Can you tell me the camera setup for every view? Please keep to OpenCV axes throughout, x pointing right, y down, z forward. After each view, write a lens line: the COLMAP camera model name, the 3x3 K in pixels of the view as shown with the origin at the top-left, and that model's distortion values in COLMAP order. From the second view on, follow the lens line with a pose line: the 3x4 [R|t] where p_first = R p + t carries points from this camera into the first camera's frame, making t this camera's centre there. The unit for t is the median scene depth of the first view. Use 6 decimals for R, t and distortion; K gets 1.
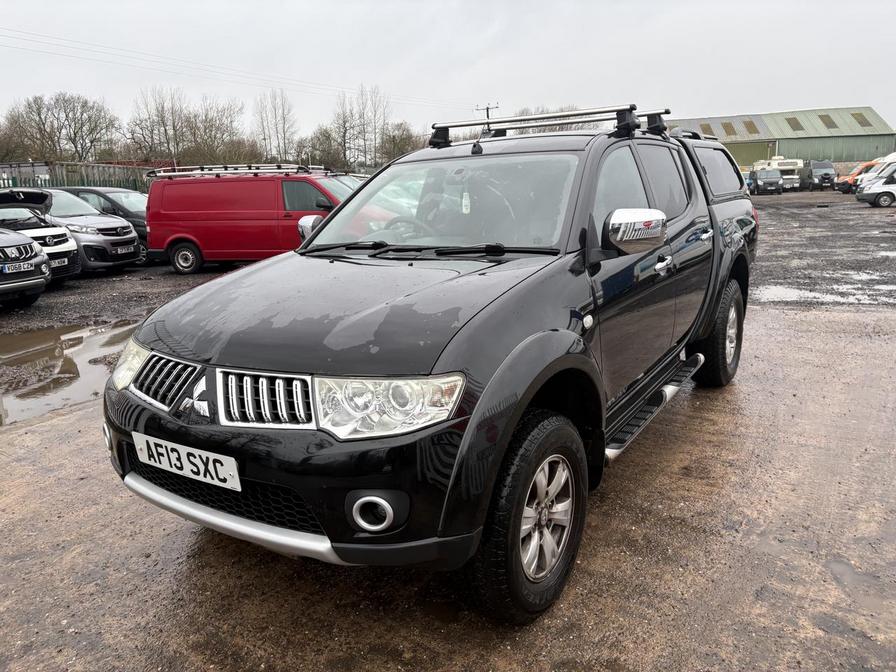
lens RADIAL K [[683.2, 0, 447.1], [0, 683.2, 335.1], [0, 0, 1]] dist [0.036966, -0.030541]
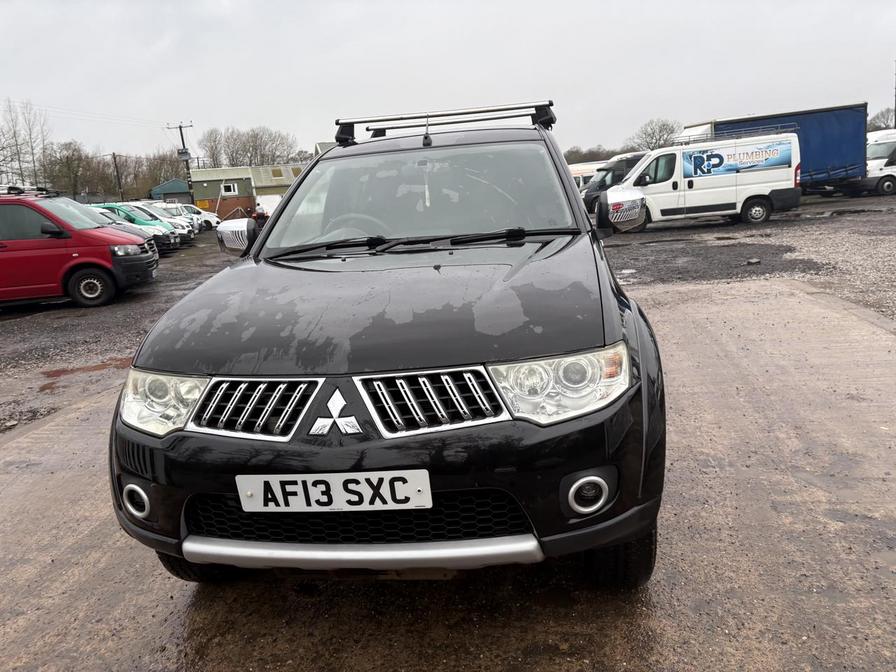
lens RADIAL K [[683.2, 0, 450.0], [0, 683.2, 338.0], [0, 0, 1]] dist [0.036966, -0.030541]
pose [[0.898050, -0.120789, 0.422984, -0.568824], [0.132308, 0.991206, 0.002147, 0.014011], [-0.419524, 0.054036, 0.906135, 0.174259]]
